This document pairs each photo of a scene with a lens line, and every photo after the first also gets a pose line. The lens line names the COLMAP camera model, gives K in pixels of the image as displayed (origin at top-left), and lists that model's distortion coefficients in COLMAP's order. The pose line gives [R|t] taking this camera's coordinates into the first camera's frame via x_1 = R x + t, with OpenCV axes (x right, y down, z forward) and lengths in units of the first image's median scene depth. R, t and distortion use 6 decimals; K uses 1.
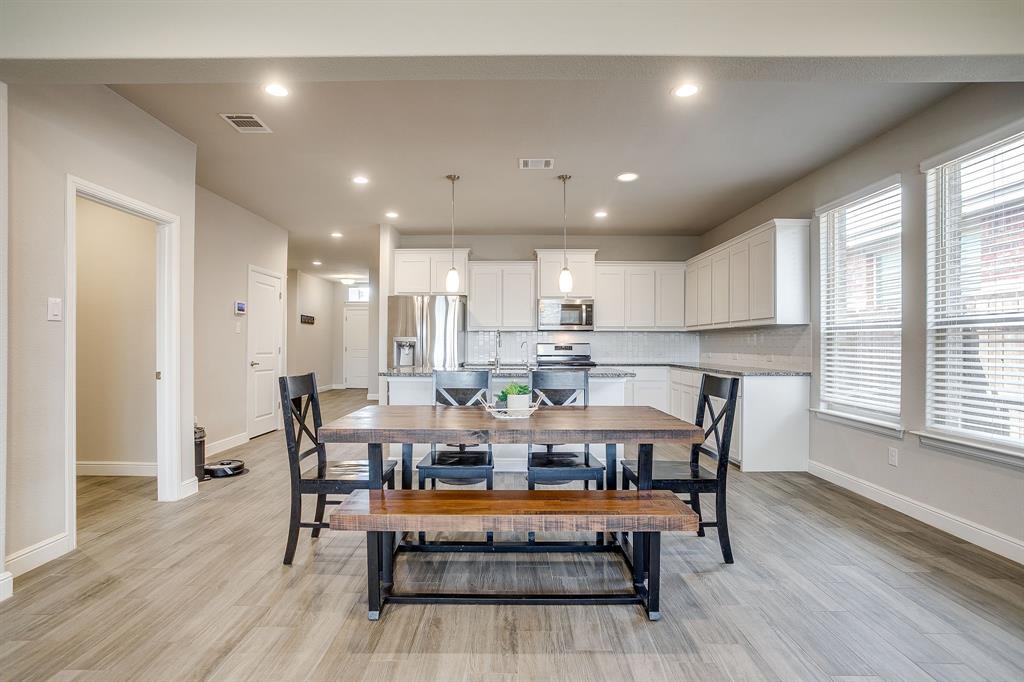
lens RADIAL K [[499.5, 0, 508.4], [0, 499.5, 344.5], [0, 0, 1]] dist [-0.027644, 0.000965]
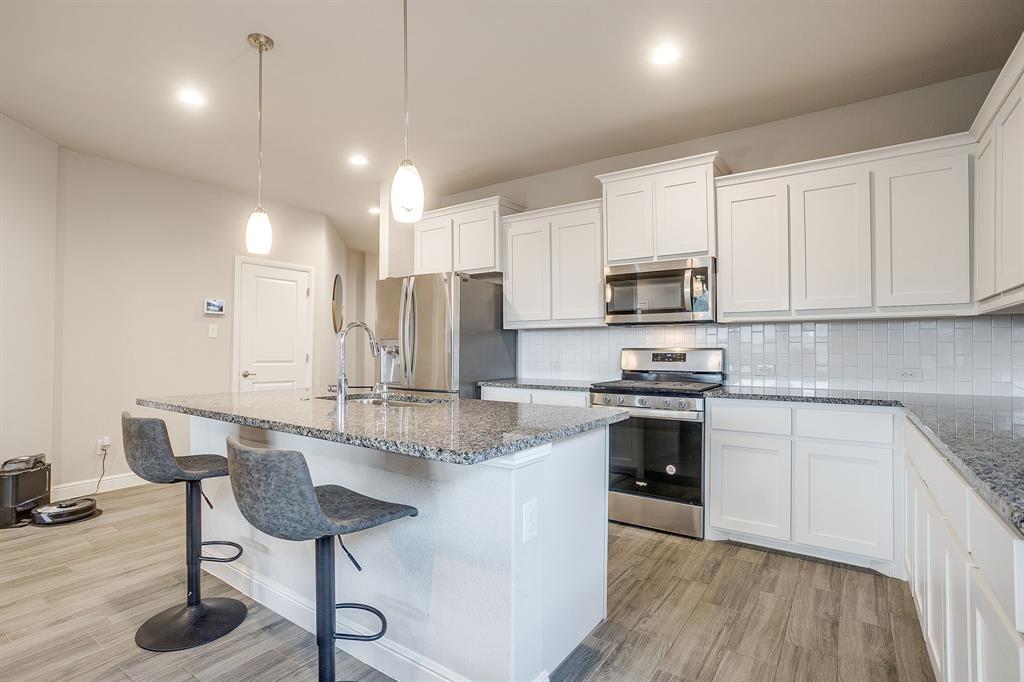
lens RADIAL K [[499.5, 0, 508.4], [0, 499.5, 344.5], [0, 0, 1]] dist [-0.027644, 0.000965]
pose [[0.817712, -0.006257, -0.575593, 0.332902], [0.004434, 0.999980, -0.004571, -0.005375], [0.575610, 0.001186, 0.817723, 0.578469]]
